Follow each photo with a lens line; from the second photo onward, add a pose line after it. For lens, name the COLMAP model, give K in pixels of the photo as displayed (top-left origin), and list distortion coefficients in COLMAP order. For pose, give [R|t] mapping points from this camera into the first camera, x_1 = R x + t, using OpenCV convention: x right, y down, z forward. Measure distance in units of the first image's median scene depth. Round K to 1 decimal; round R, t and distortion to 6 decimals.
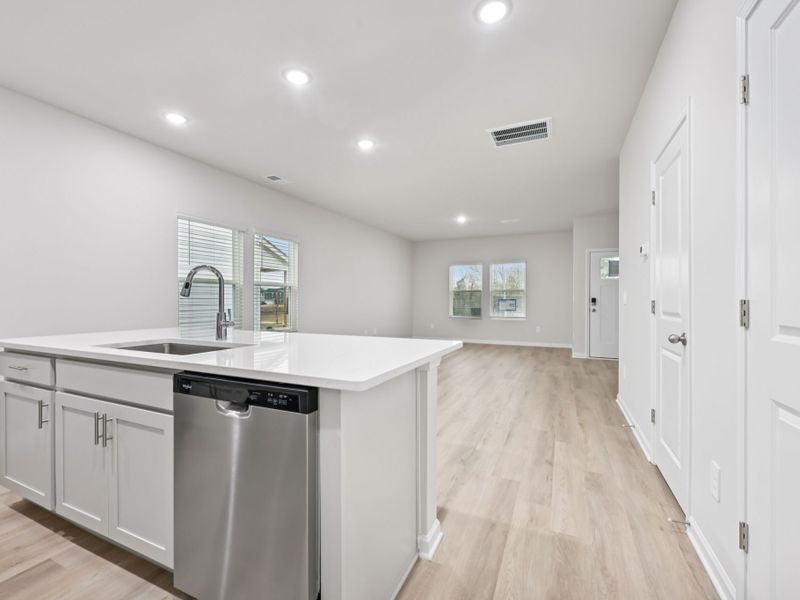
lens RADIAL K [[357.4, 0, 398.4], [0, 357.4, 301.8], [0, 0, 1]] dist [-0.001565, -0.000569]
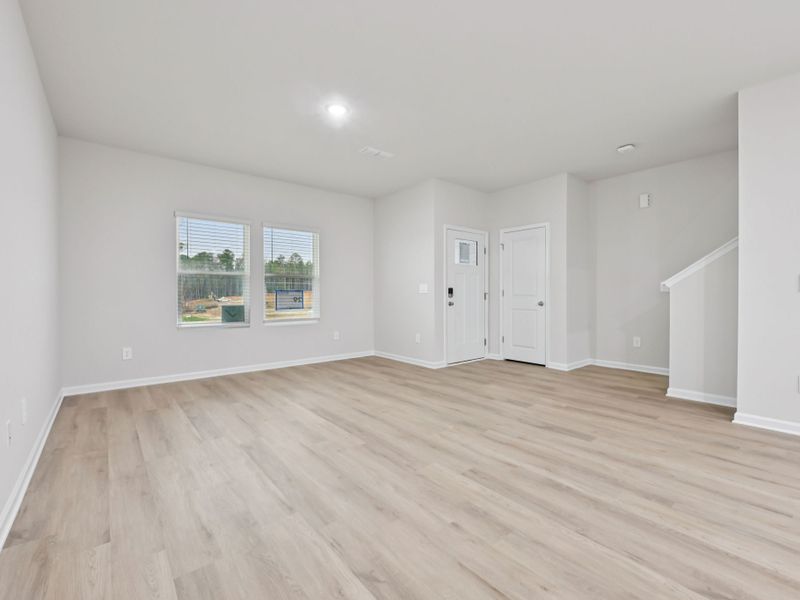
lens RADIAL K [[357.4, 0, 398.4], [0, 357.4, 301.8], [0, 0, 1]] dist [-0.001565, -0.000569]
pose [[0.437695, -0.018506, 0.898933, -0.204600], [0.008480, 0.999829, 0.016454, 0.005547], [-0.899084, 0.000421, 0.437777, 0.759149]]
